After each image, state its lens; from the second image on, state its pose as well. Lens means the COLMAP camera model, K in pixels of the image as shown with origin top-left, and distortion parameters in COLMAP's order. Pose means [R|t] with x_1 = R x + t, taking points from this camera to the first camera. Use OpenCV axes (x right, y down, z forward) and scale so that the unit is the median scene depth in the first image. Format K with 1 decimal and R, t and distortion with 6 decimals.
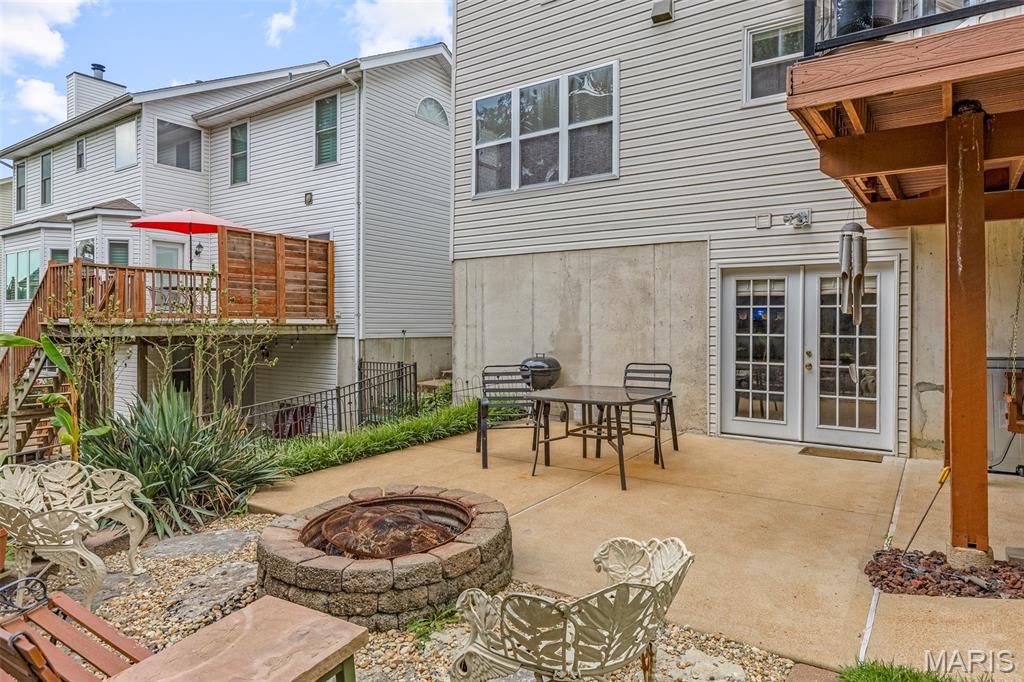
lens RADIAL K [[619.6, 0, 518.1], [0, 619.6, 322.9], [0, 0, 1]] dist [0.004640, 0.001626]
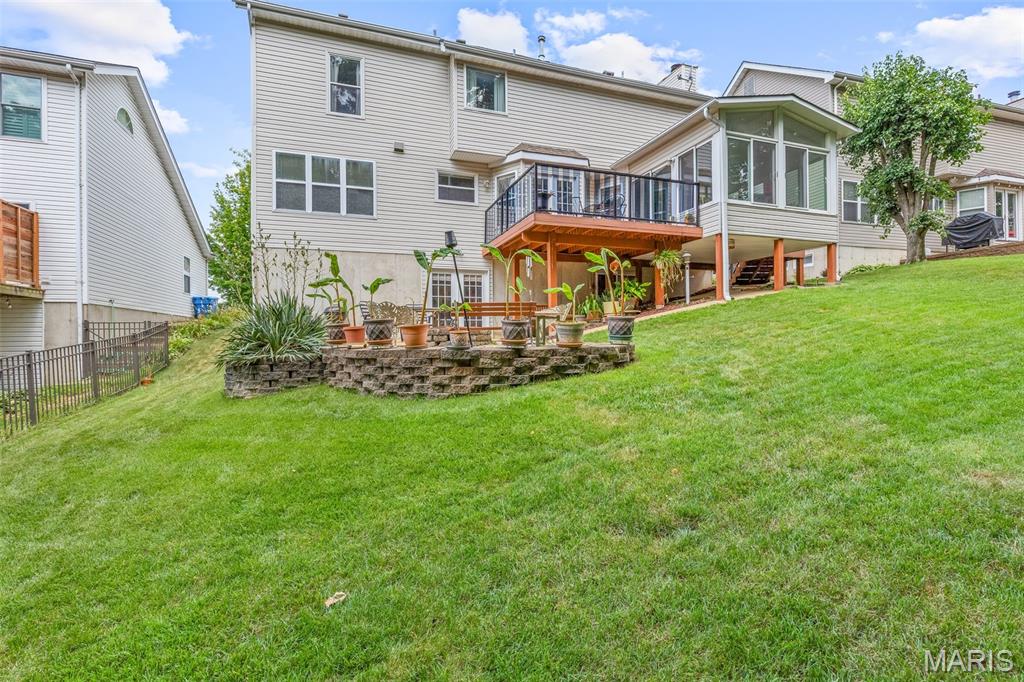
lens RADIAL K [[464.9, 0, 521.7], [0, 464.9, 335.1], [0, 0, 1]] dist [0.005069, 0.000369]
pose [[0.569780, -0.009373, 0.821744, -0.713586], [0.011589, 0.999927, 0.003370, 0.128562], [-0.821715, 0.007603, 0.569847, -0.229423]]
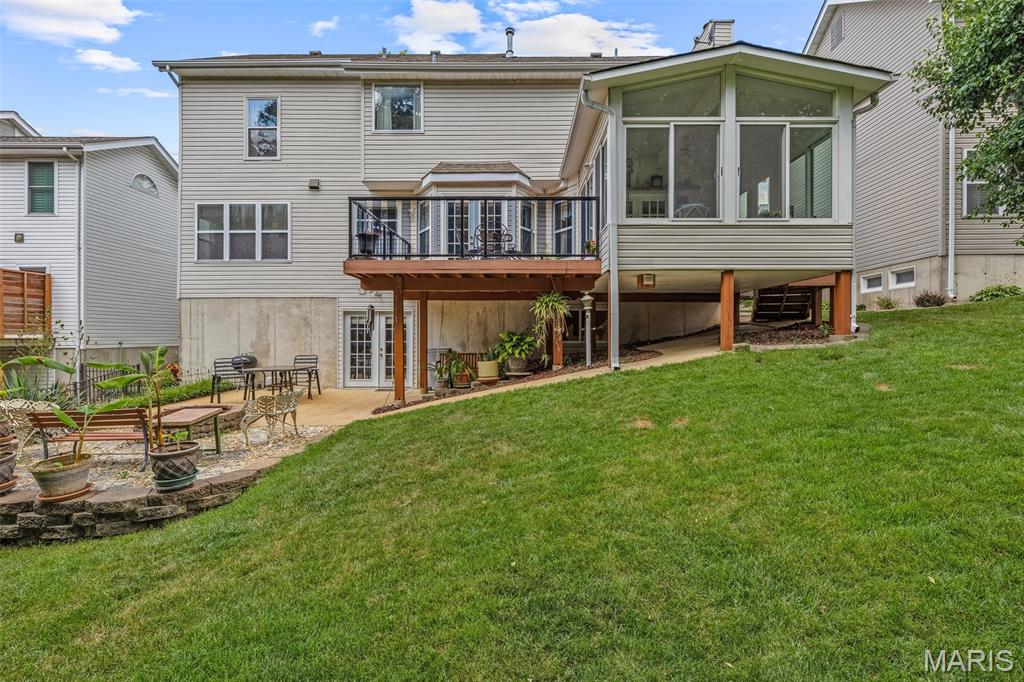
lens RADIAL K [[464.9, 0, 519.6], [0, 464.9, 333.9], [0, 0, 1]] dist [0.005069, 0.000369]
pose [[0.821555, -0.001822, 0.570127, -0.071839], [0.003700, 0.999991, -0.002135, -0.002001], [-0.570118, 0.003863, 0.821554, -0.530105]]
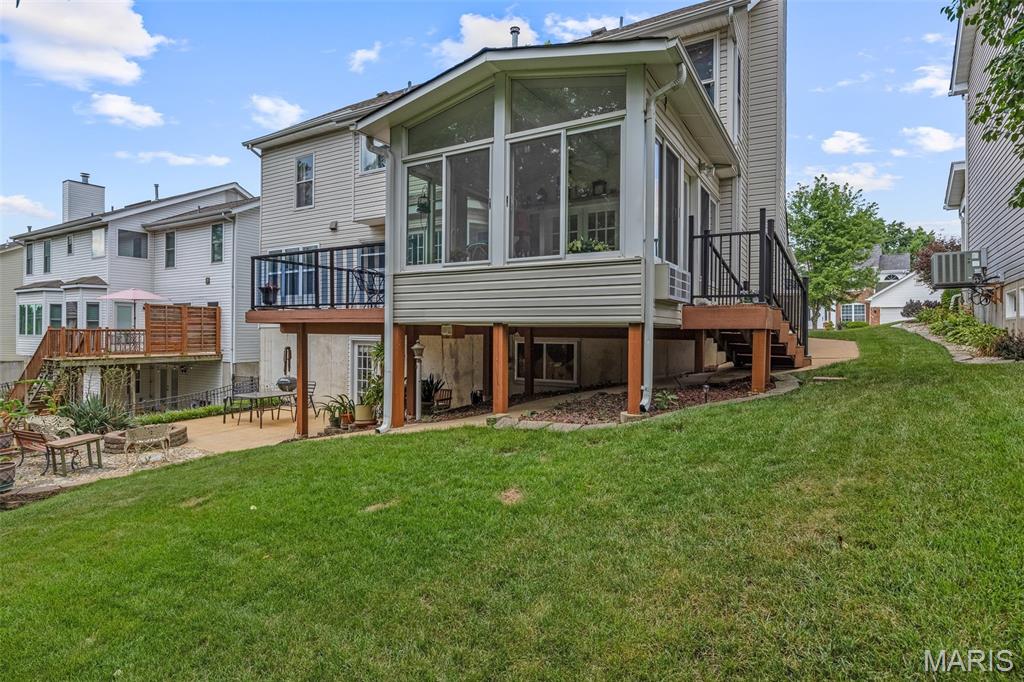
lens RADIAL K [[530.2, 0, 515.8], [0, 530.2, 329.1], [0, 0, 1]] dist [-0.001202, 0.002644]
pose [[0.997291, 0.002833, 0.073508, 0.621756], [-0.002578, 0.999990, -0.003568, -0.096459], [-0.073517, 0.003368, 0.997288, -0.813276]]
